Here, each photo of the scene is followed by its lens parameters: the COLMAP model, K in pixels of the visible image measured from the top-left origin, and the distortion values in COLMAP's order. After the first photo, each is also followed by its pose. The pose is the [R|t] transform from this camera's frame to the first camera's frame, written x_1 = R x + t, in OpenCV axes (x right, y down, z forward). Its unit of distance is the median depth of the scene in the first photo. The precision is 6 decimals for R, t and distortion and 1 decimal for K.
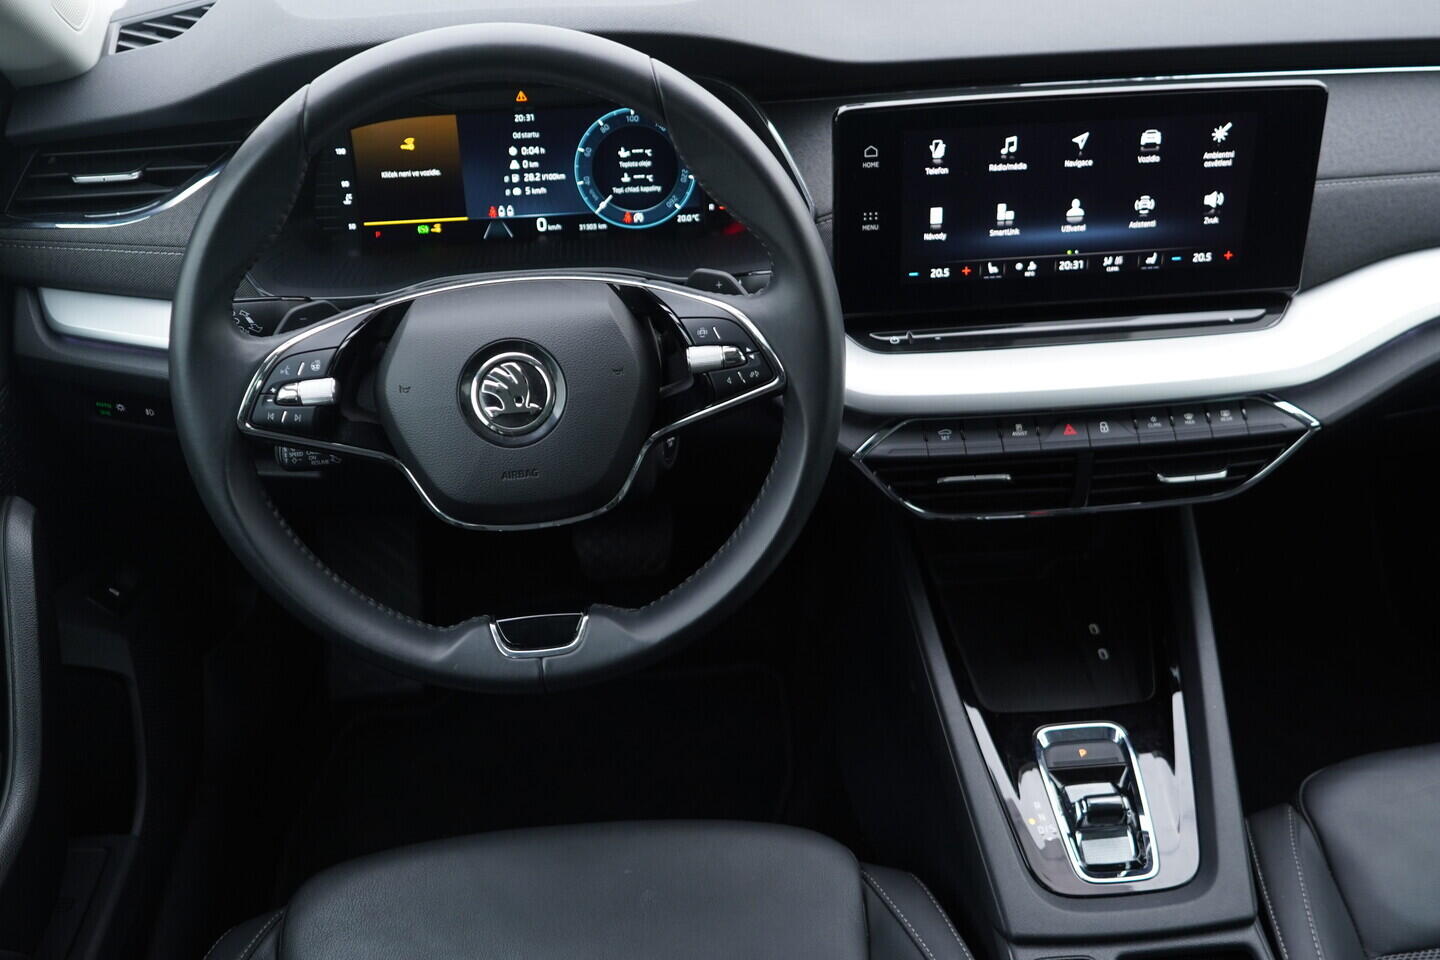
lens RADIAL K [[1505.8, 0, 727.1], [0, 1505.8, 481.9], [0, 0, 1]] dist [0.009078, 0.000000]
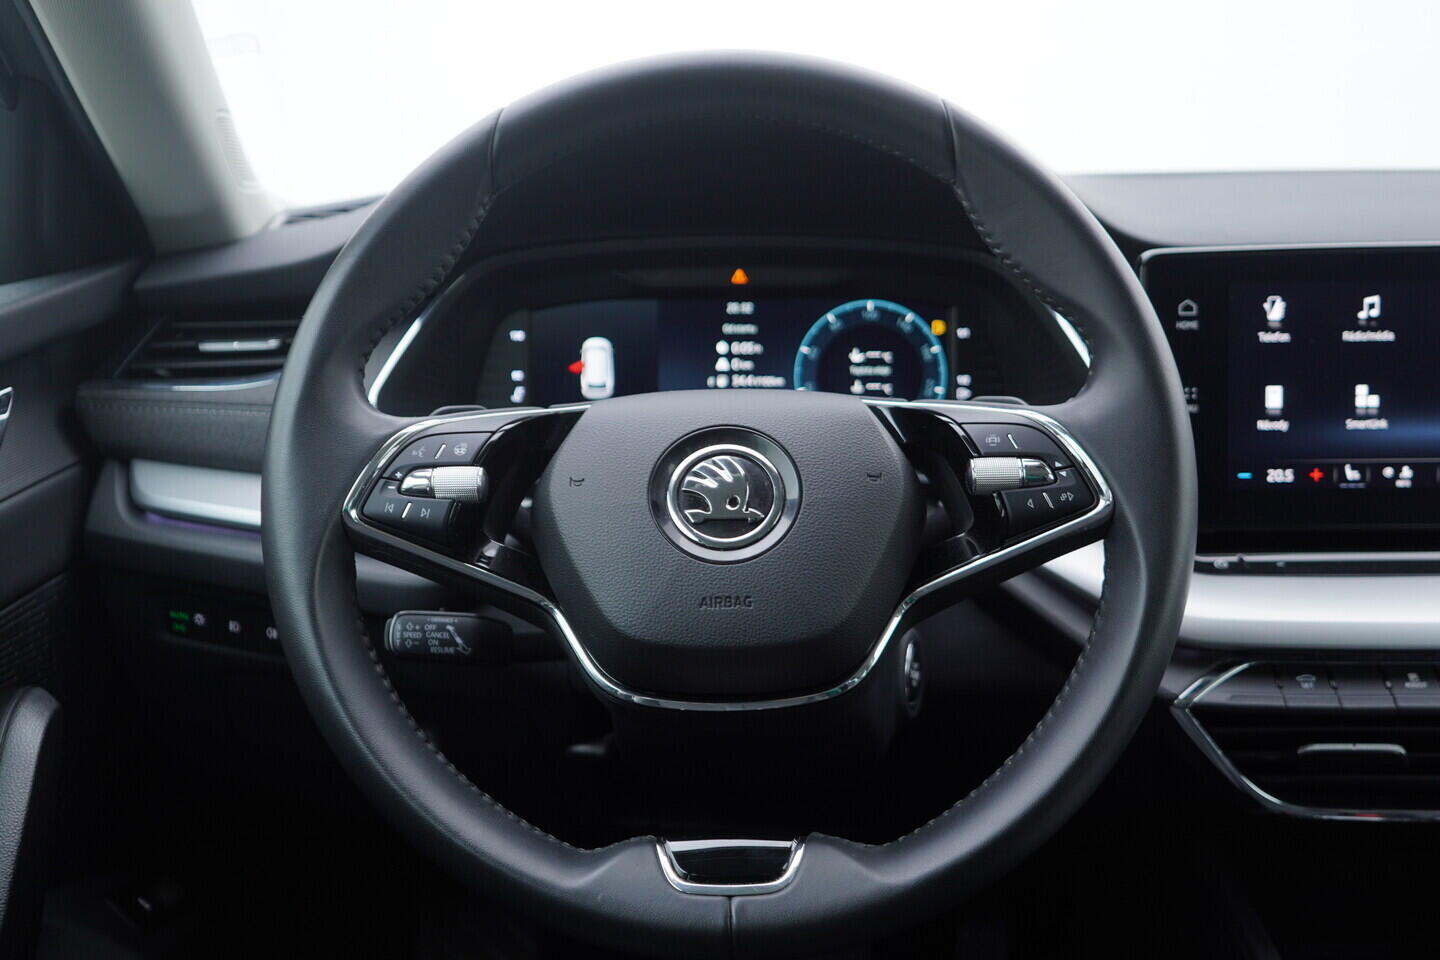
lens RADIAL K [[1505.8, 0, 726.6], [0, 1505.8, 471.6], [0, 0, 1]] dist [0.009078, 0.000000]
pose [[0.994885, 0.034339, -0.094996, -0.063130], [-0.068898, 0.918414, -0.389575, 0.173894], [0.073868, 0.394127, 0.916082, 0.291196]]
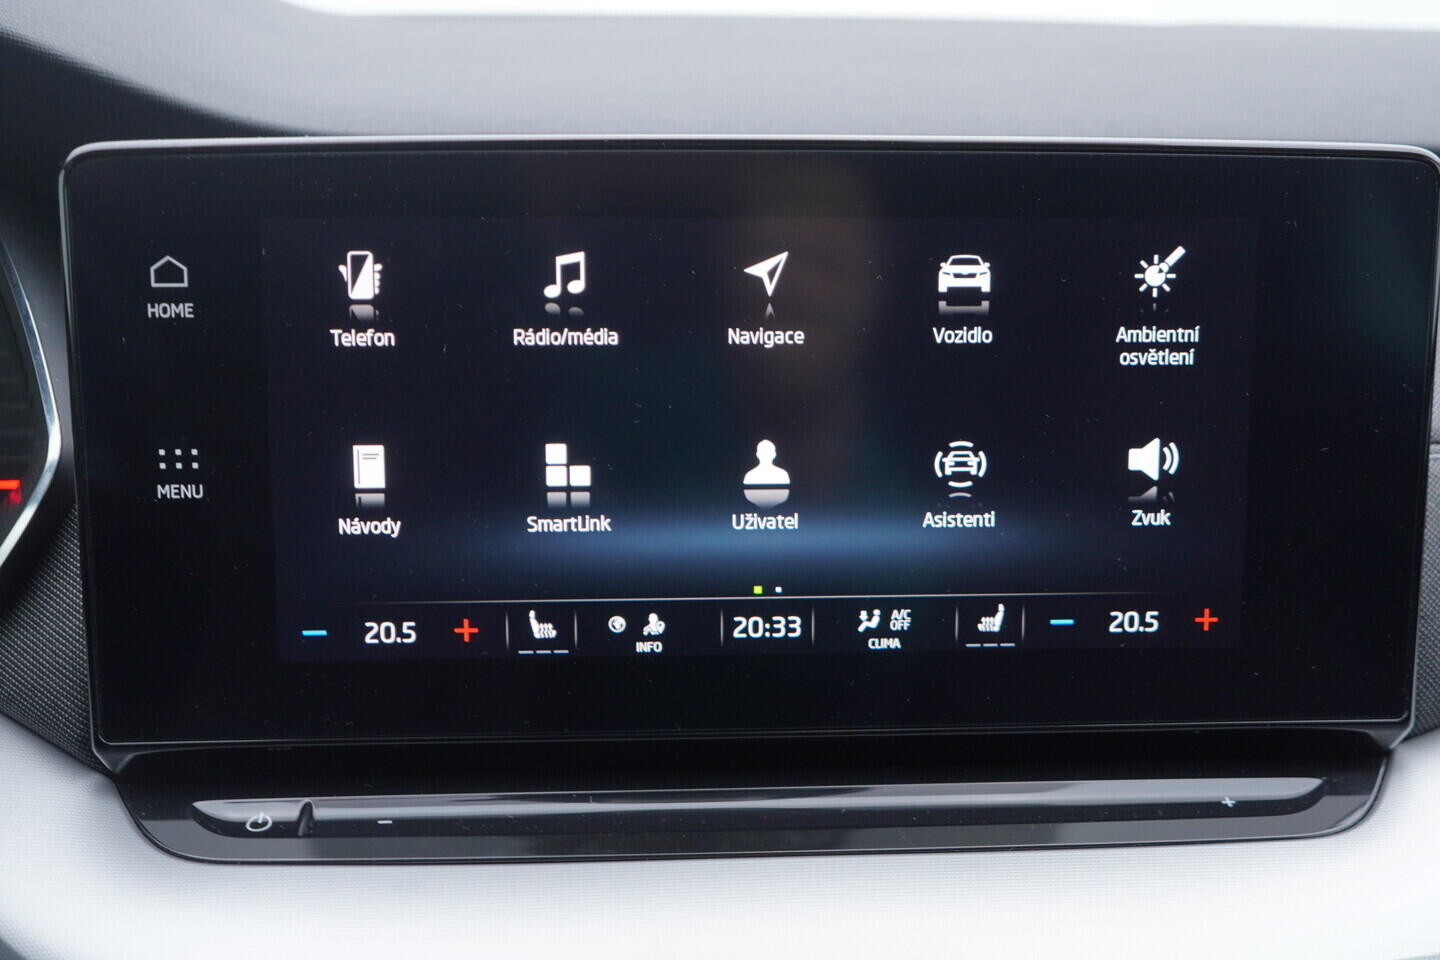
lens RADIAL K [[1505.8, 0, 770.4], [0, 1505.8, 474.7], [0, 0, 1]] dist [0.009078, 0.000000]
pose [[0.999249, 0.037834, -0.008337, 0.234125], [-0.038458, 0.942682, -0.331470, -0.060648], [-0.004682, 0.331542, 0.943429, 0.660580]]
